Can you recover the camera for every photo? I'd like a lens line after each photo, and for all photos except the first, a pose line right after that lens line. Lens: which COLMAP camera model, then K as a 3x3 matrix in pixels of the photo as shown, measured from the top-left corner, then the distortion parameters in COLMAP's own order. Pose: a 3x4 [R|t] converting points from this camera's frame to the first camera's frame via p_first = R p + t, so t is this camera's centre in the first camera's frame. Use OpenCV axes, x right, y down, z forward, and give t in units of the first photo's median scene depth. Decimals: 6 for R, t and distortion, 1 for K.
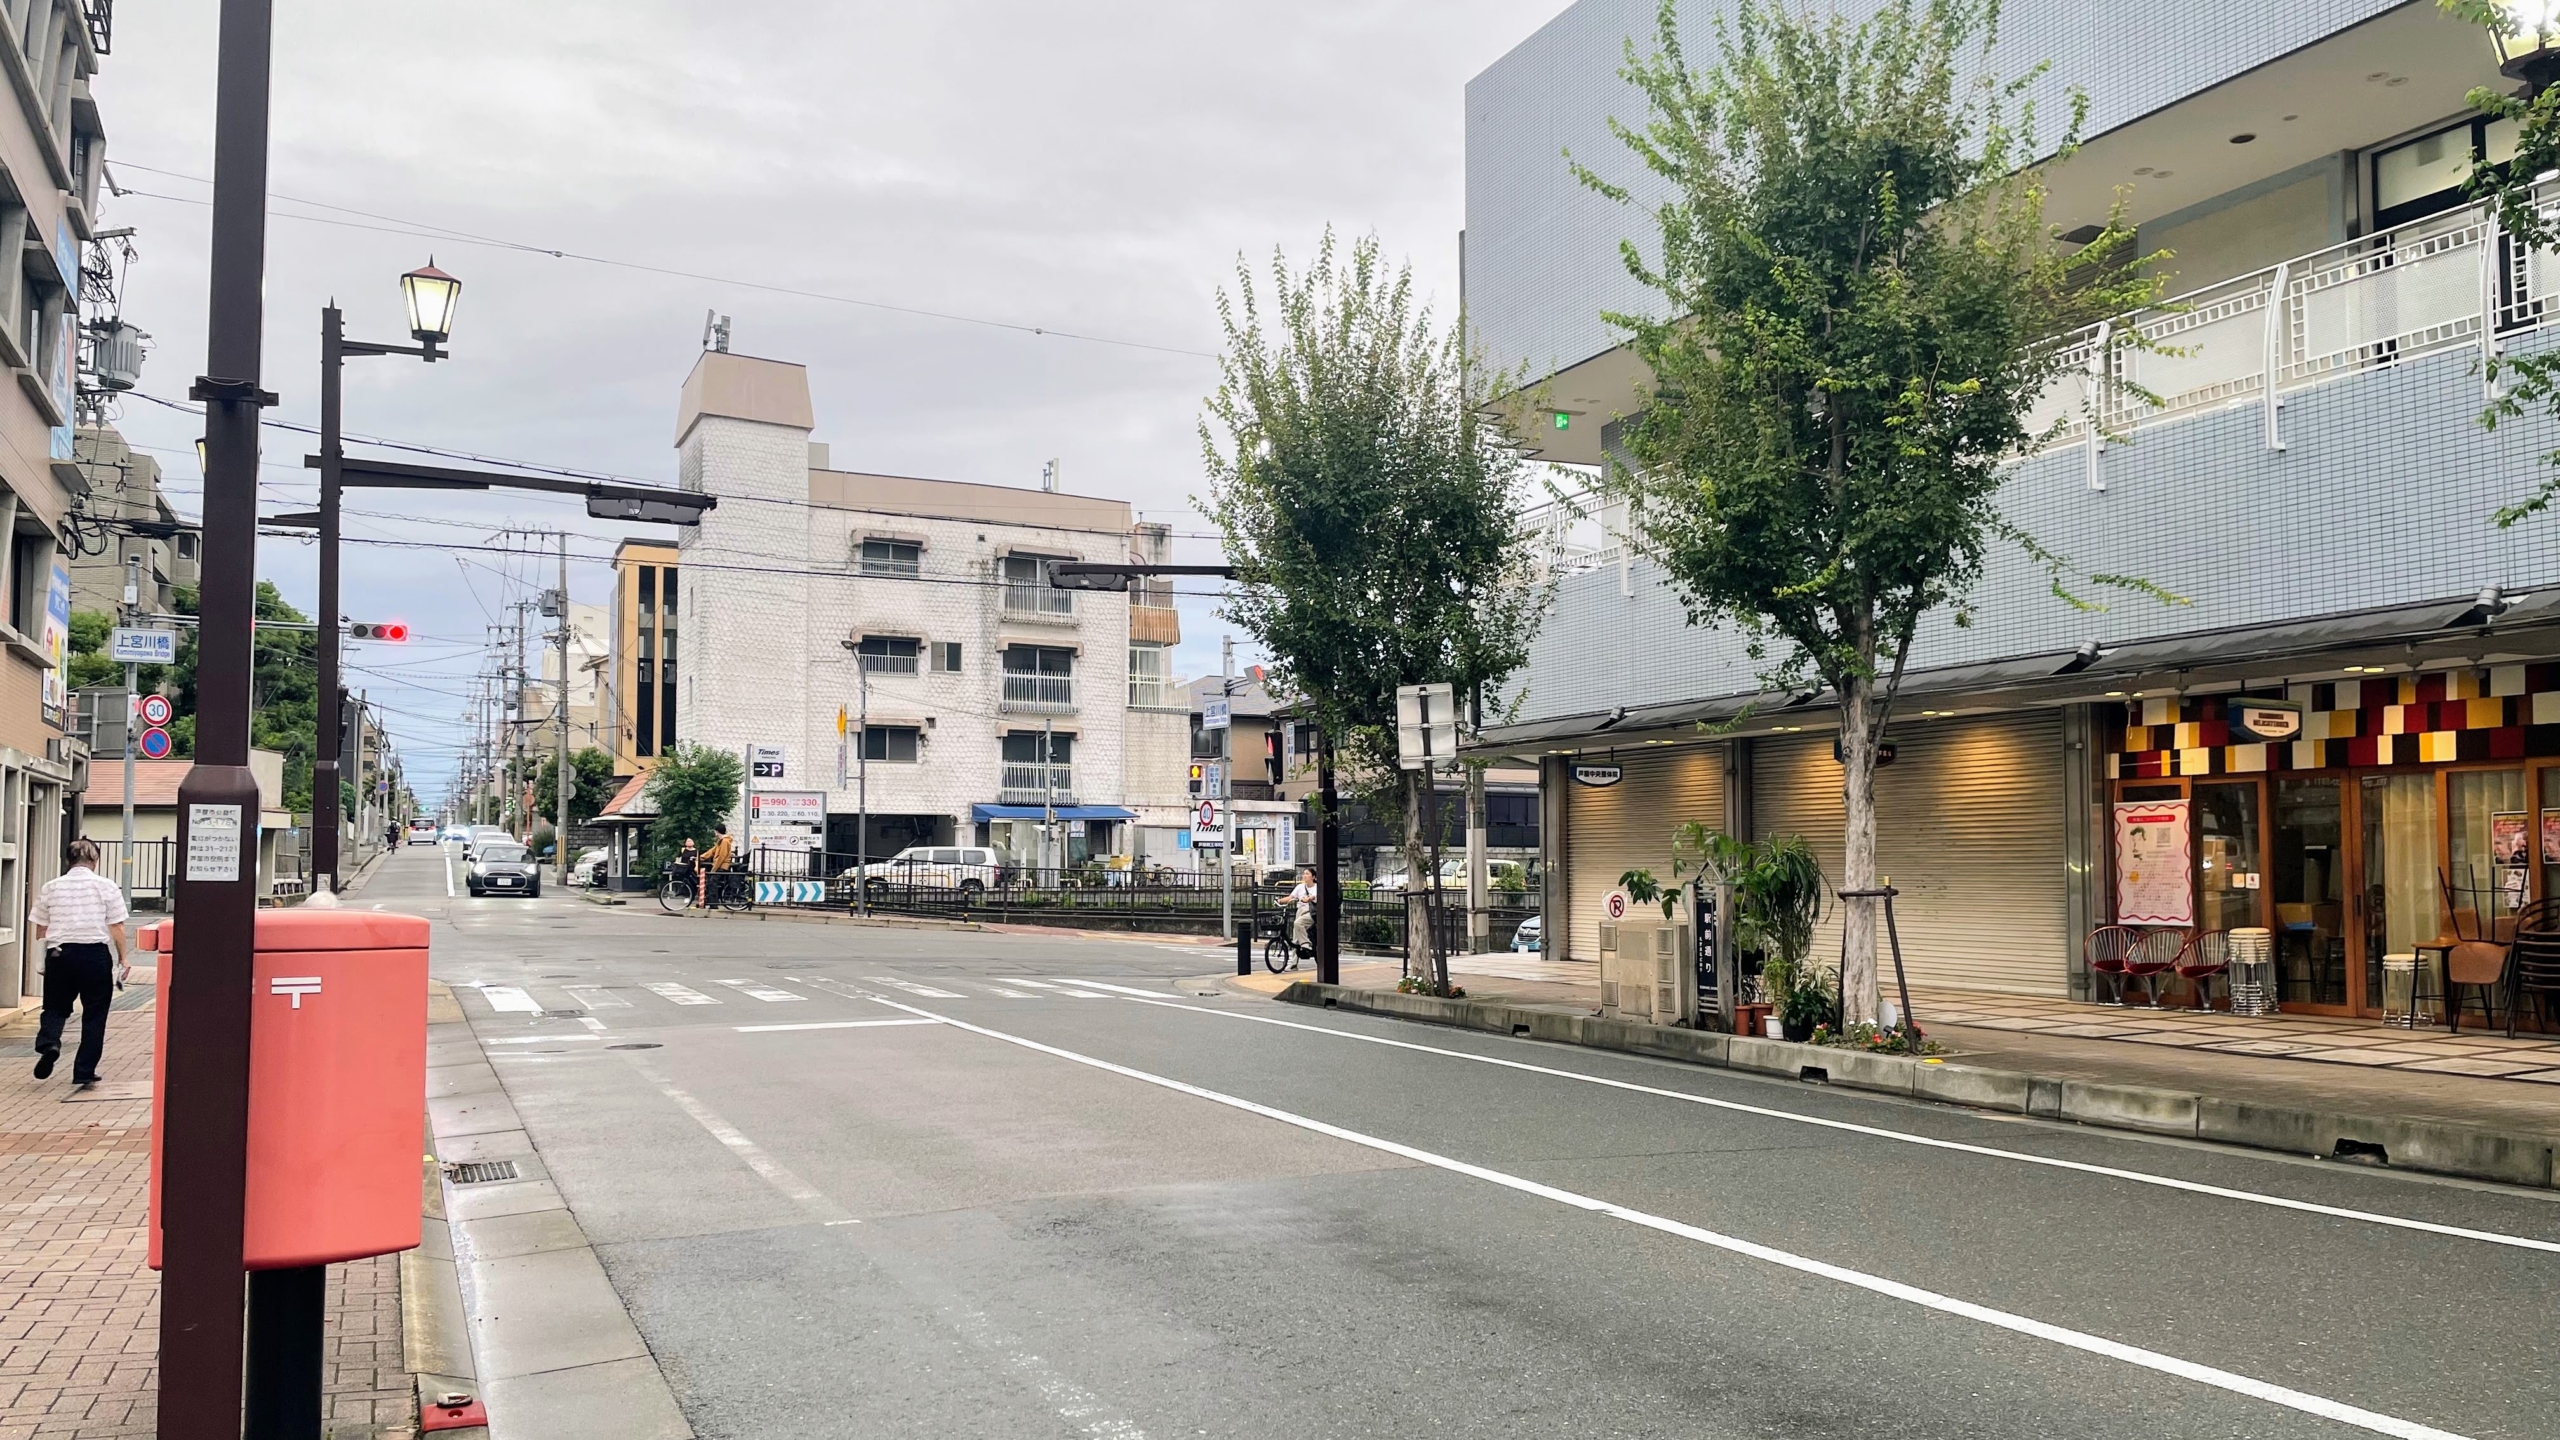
lens RADIAL K [[1919.3, 0, 1159.6], [0, 1919.3, 753.7], [0, 0, 1]] dist [-0.008434, -0.012870]
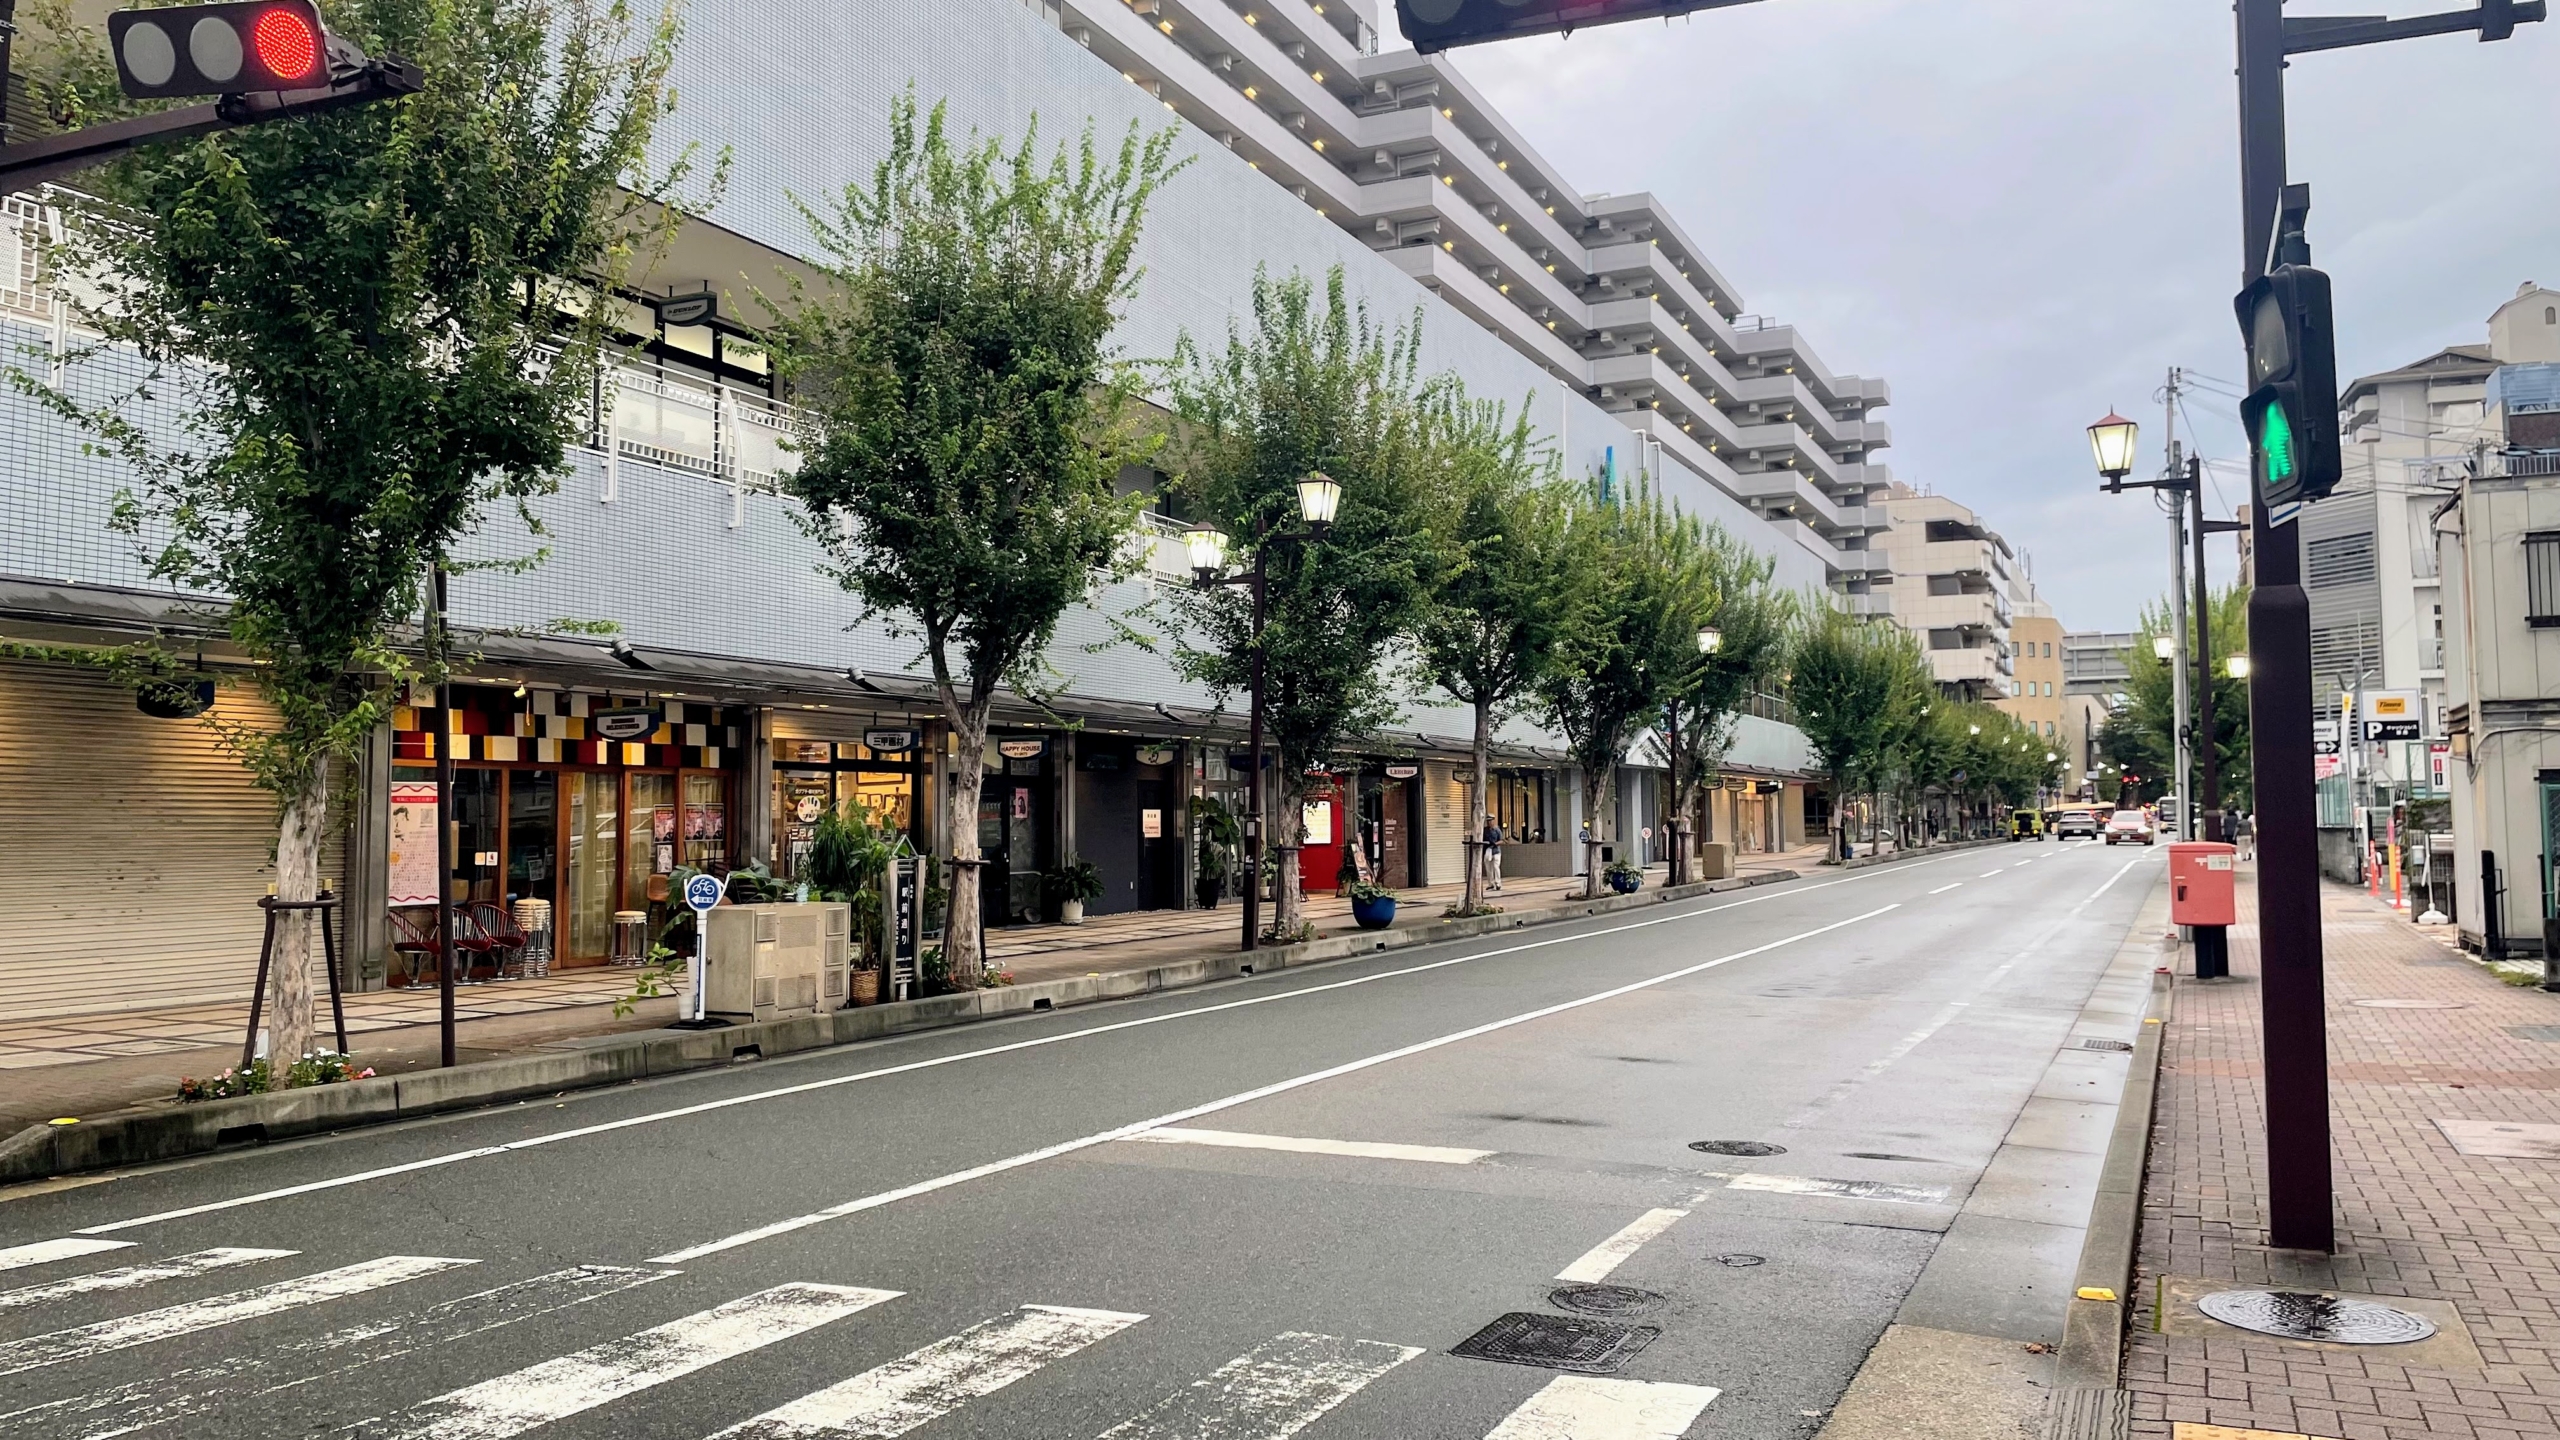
lens RADIAL K [[1909.4, 0, 1305.5], [0, 1909.4, 688.7], [0, 0, 1]] dist [0.082134, -0.127377]
pose [[-0.697226, 0.059121, 0.714409, -0.590046], [-0.033134, 0.992870, -0.114502, 0.084572], [-0.716085, -0.103505, -0.690296, 1.506575]]
